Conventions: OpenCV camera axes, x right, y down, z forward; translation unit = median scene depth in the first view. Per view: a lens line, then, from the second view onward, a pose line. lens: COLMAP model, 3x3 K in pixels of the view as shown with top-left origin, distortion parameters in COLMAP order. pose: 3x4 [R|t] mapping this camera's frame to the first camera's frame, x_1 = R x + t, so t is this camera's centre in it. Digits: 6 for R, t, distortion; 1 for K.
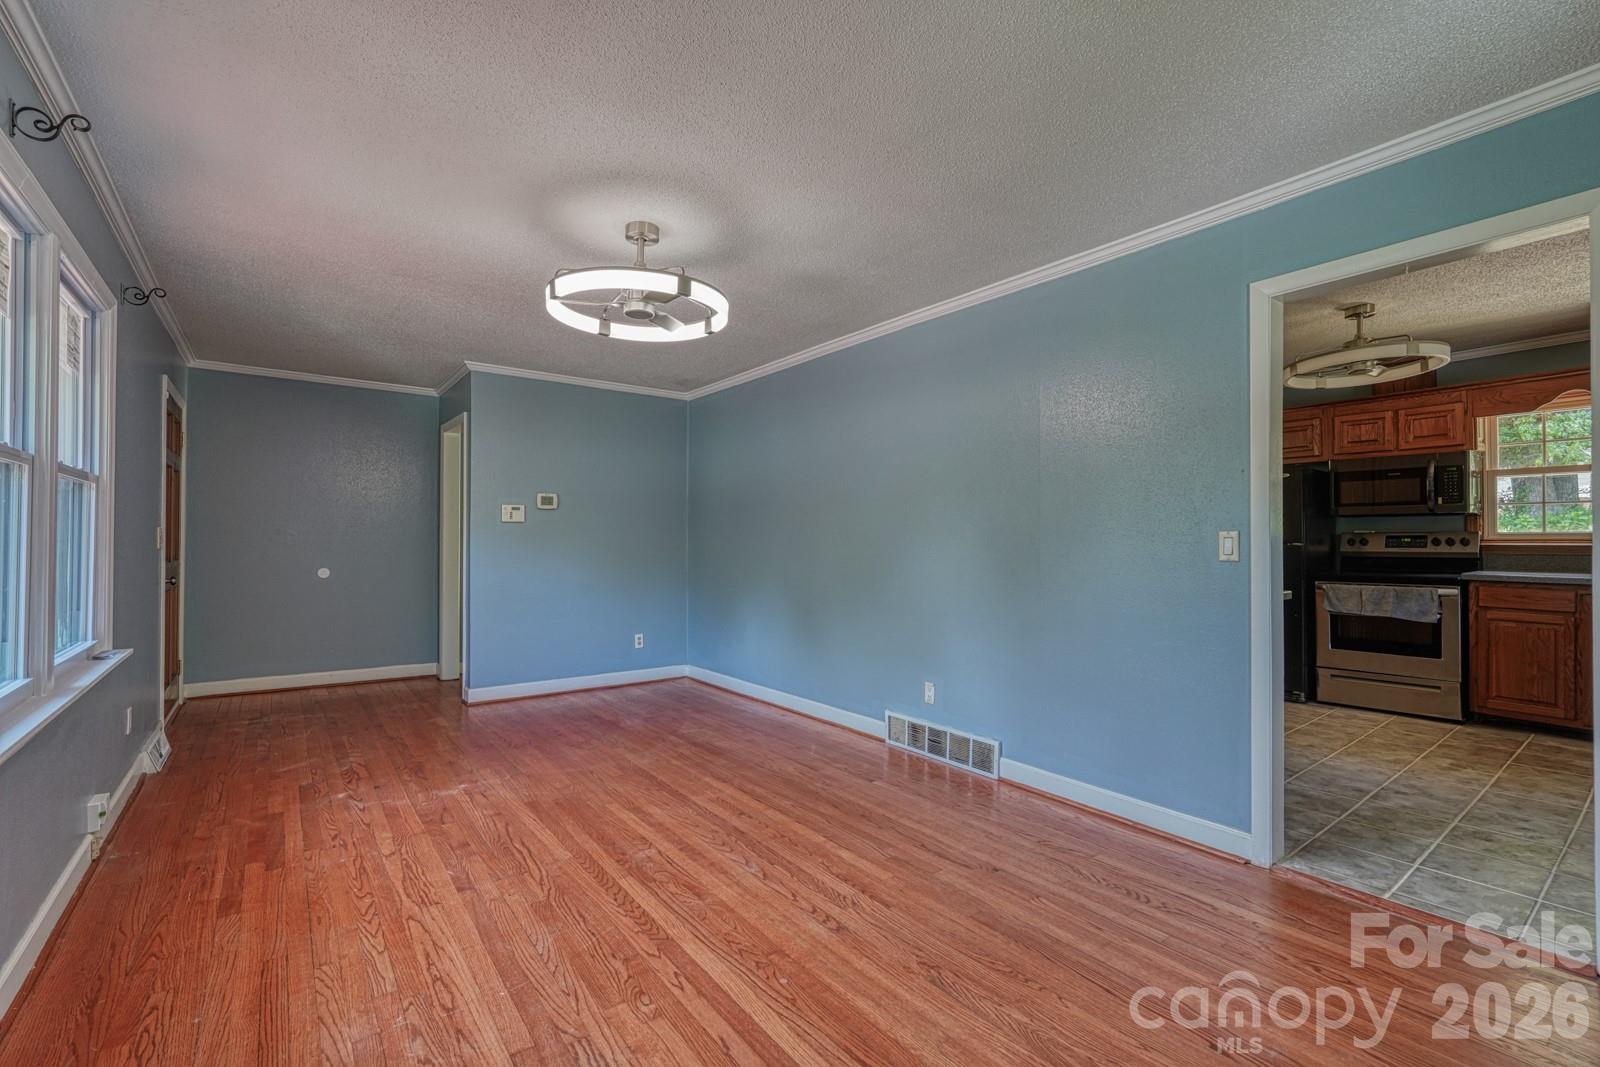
lens RADIAL K [[701.4, 0, 796.3], [0, 701.4, 534.5], [0, 0, 1]] dist [-0.017528, 0.008549]
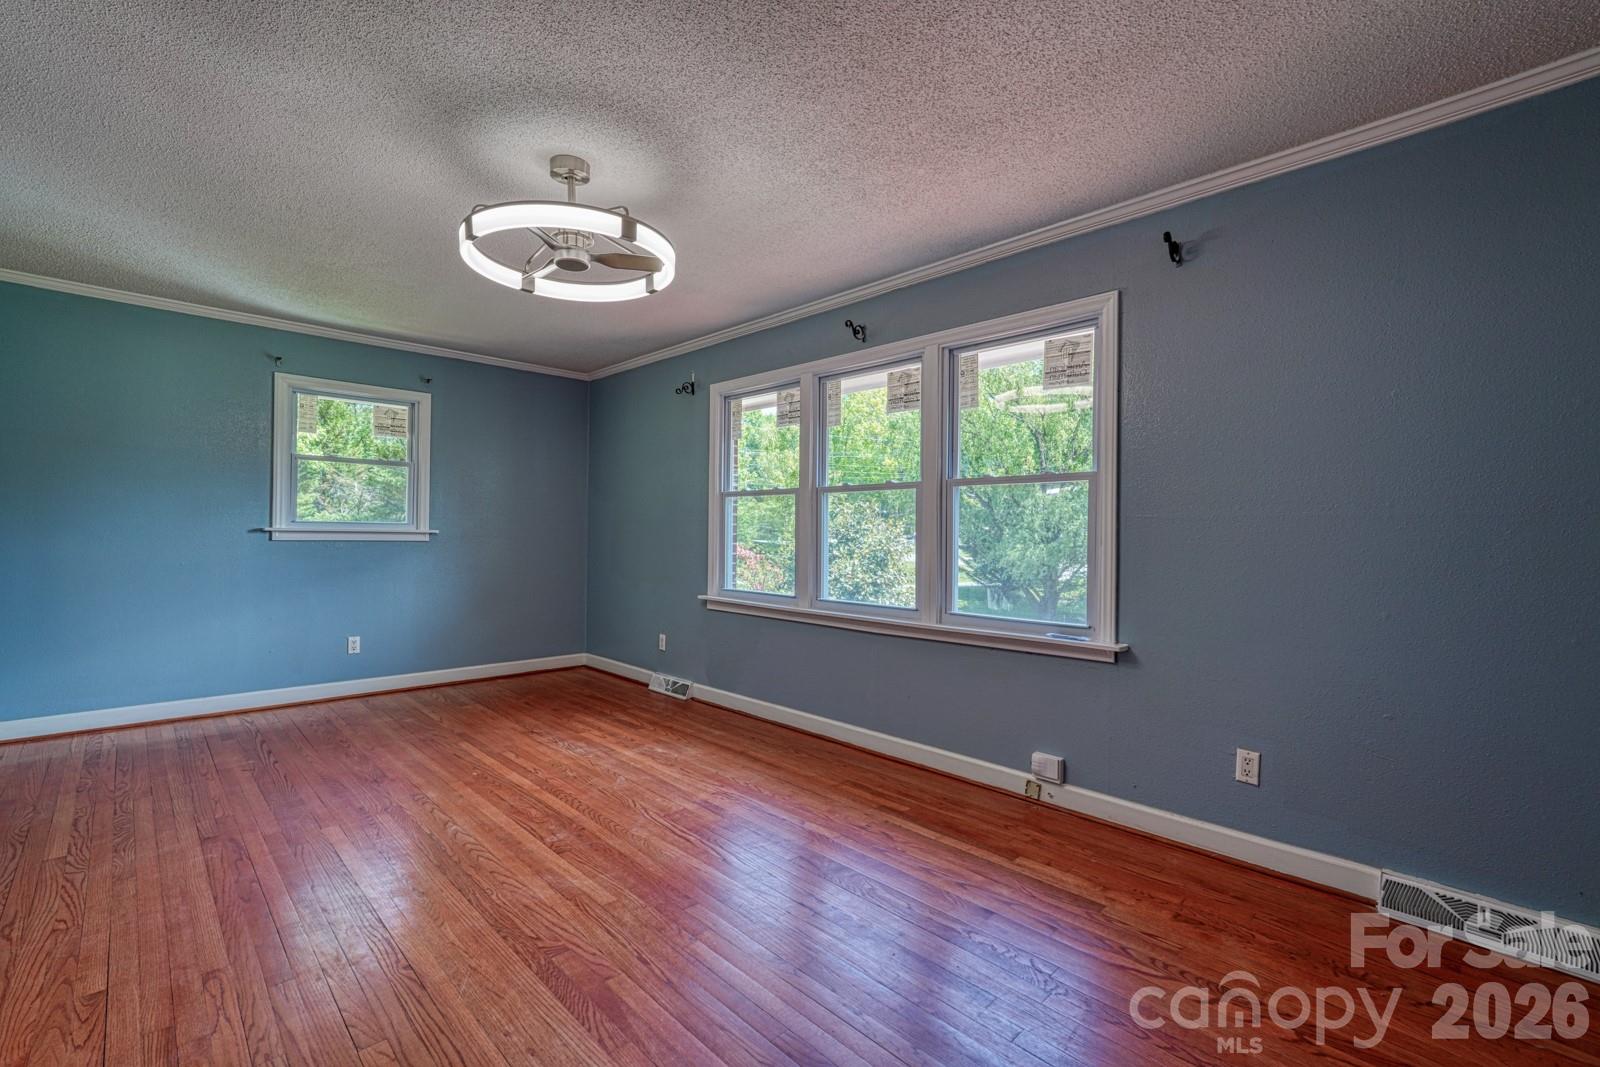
lens RADIAL K [[701.4, 0, 796.3], [0, 701.4, 534.5], [0, 0, 1]] dist [-0.017528, 0.008549]
pose [[-0.991875, -0.012128, -0.126635, -0.340456], [-0.011868, 0.999926, -0.002806, 0.015997], [0.126660, -0.001280, -0.991945, 1.633424]]
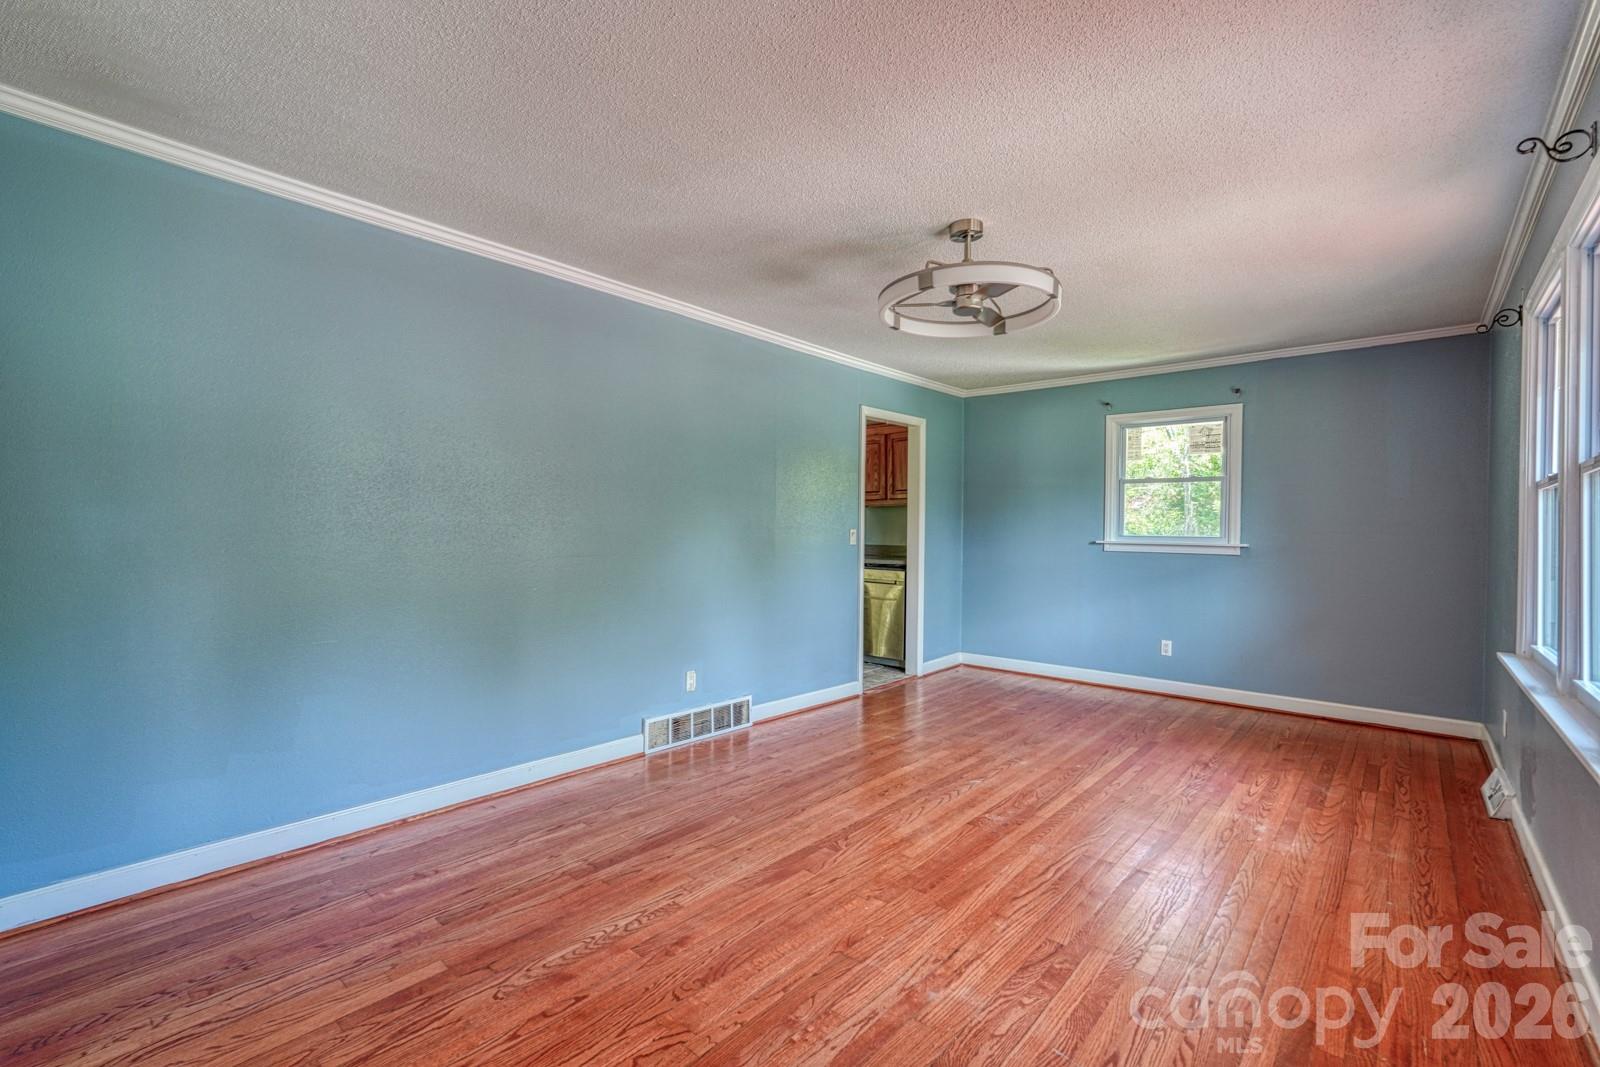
lens RADIAL K [[701.4, 0, 796.3], [0, 701.4, 534.5], [0, 0, 1]] dist [-0.017528, 0.008549]
pose [[-0.204232, -0.007207, 0.978896, -0.997137], [-0.018384, 0.999825, 0.003525, 0.003791], [-0.978750, -0.017276, -0.204329, 1.239906]]
